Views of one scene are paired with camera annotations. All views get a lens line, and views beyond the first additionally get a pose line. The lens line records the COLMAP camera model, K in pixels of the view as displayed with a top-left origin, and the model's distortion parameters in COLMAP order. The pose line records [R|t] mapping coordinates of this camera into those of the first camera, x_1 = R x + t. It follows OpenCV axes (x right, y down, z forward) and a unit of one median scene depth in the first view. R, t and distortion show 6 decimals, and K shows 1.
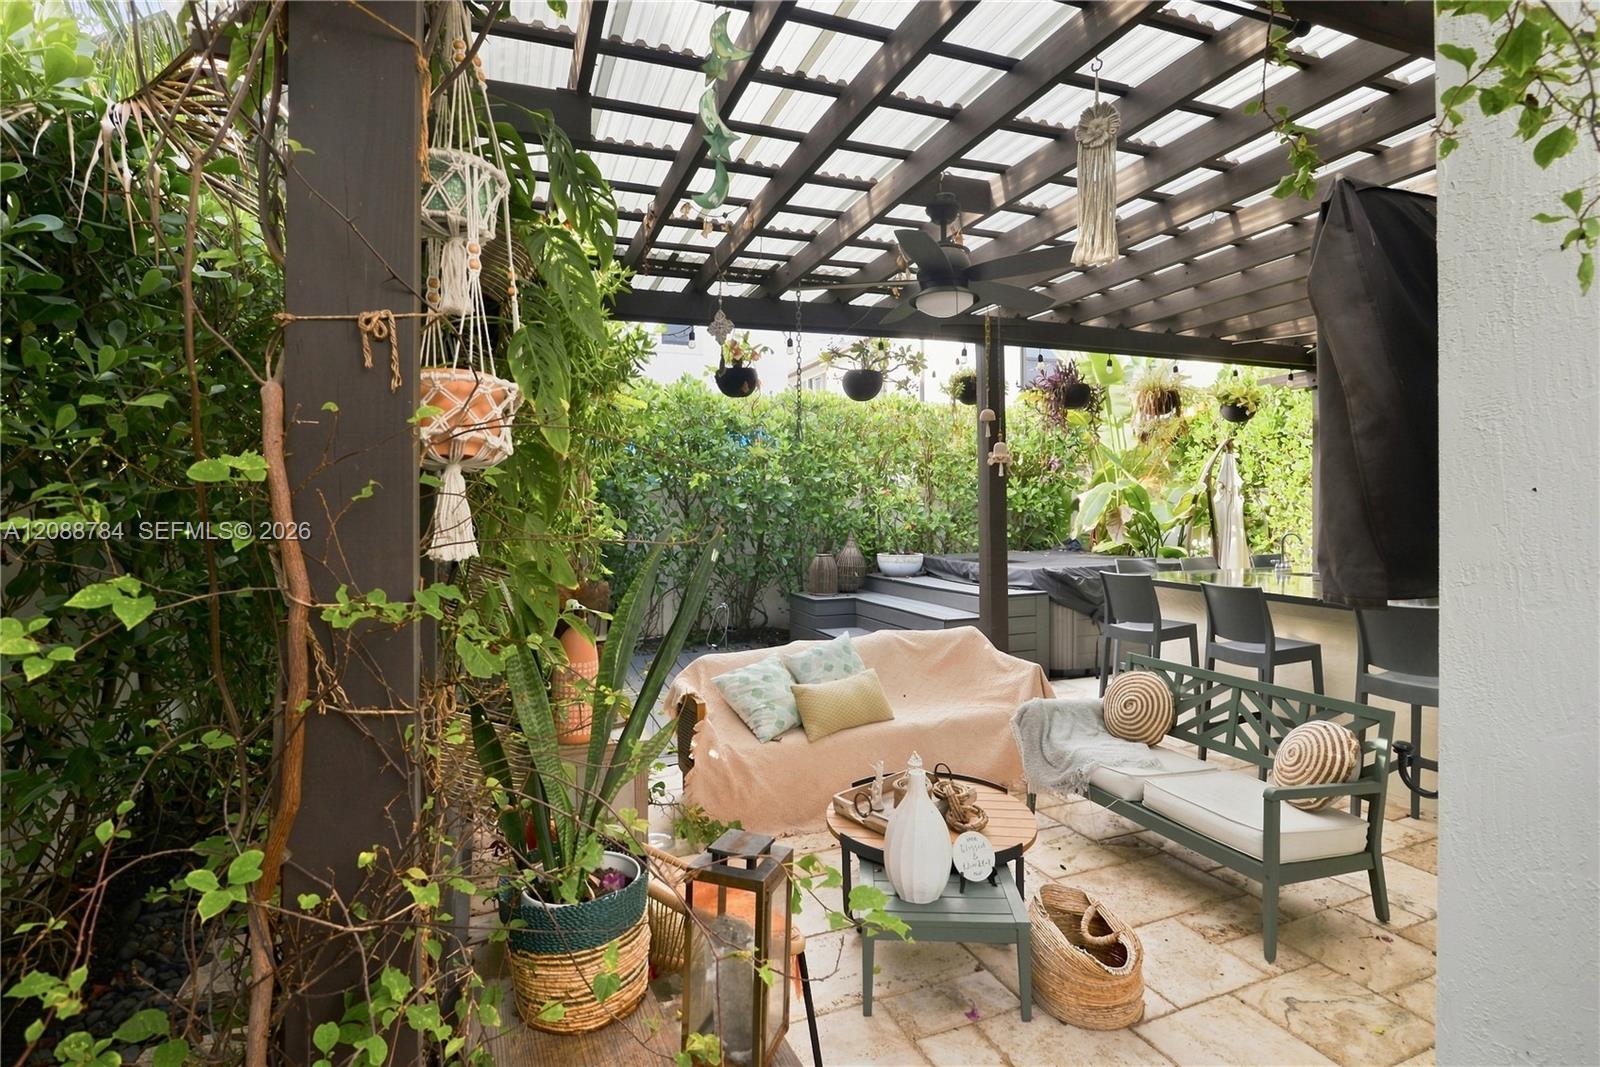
lens RADIAL K [[766.8, 0, 790.3], [0, 766.8, 542.2], [0, 0, 1]] dist [-0.015274, -0.000178]
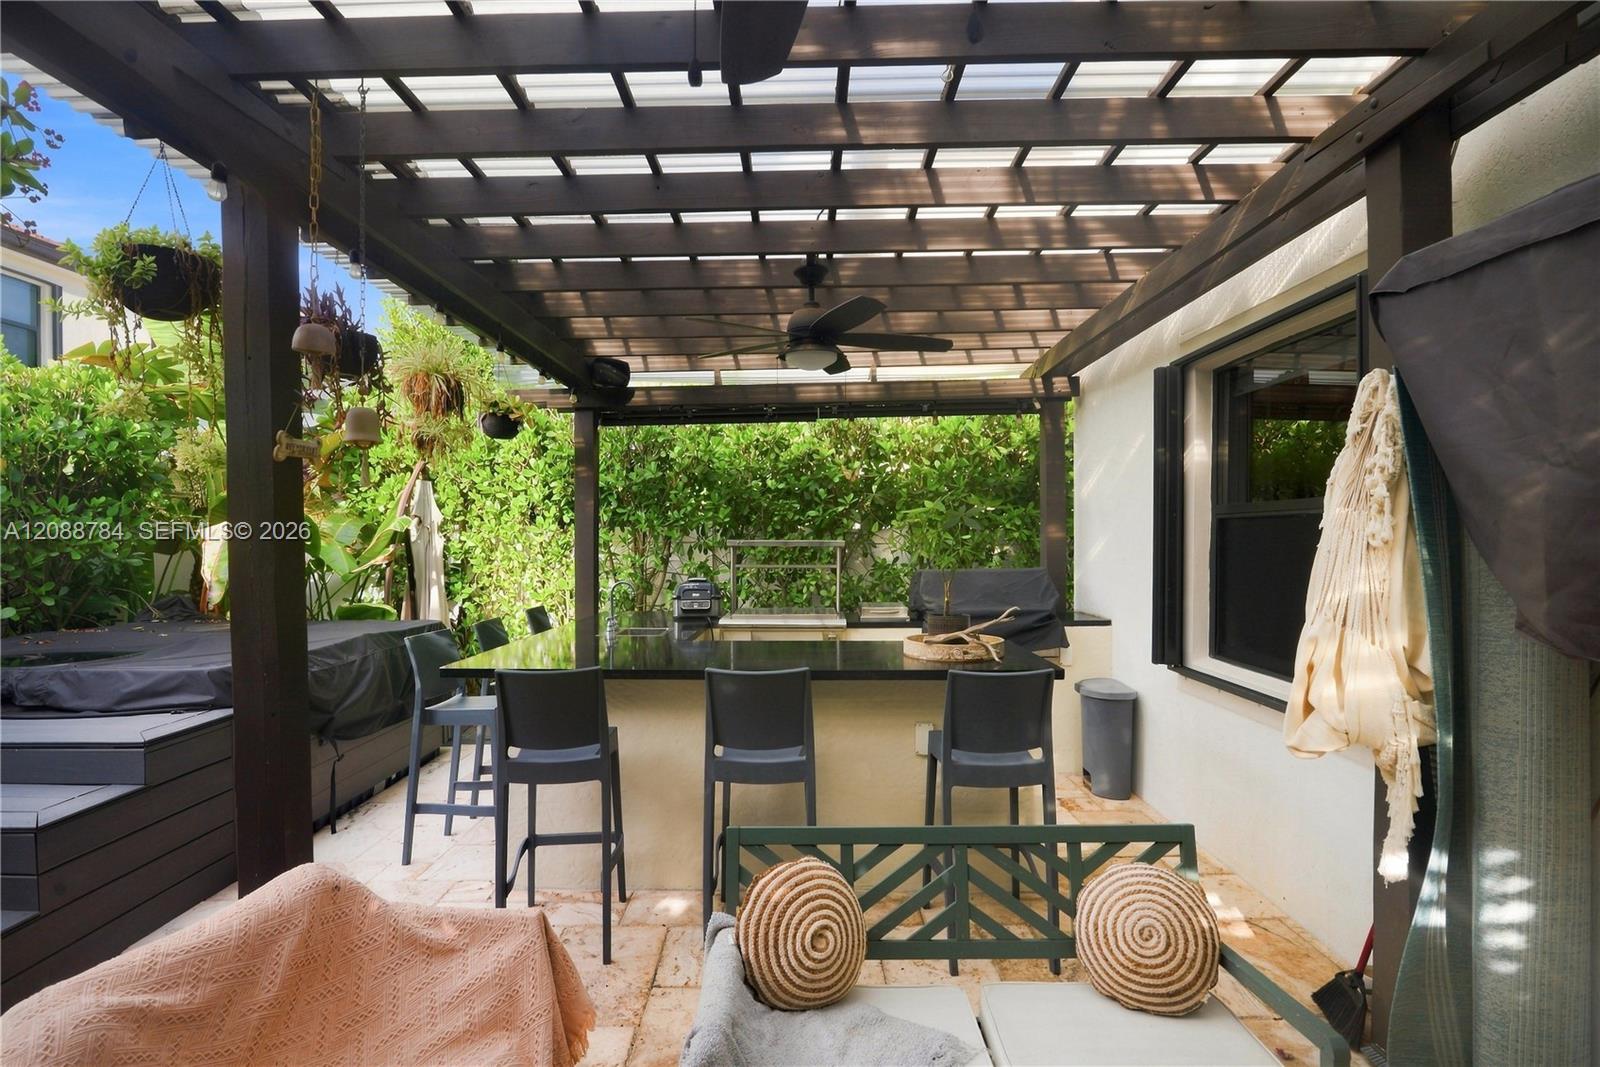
lens RADIAL K [[766.8, 0, 795.2], [0, 766.8, 539.6], [0, 0, 1]] dist [-0.015274, -0.000178]
pose [[0.370961, 0.005278, 0.928633, -0.026891], [0.043985, 0.998762, -0.023248, -0.028827], [-0.927606, 0.049470, 0.370270, 0.512530]]
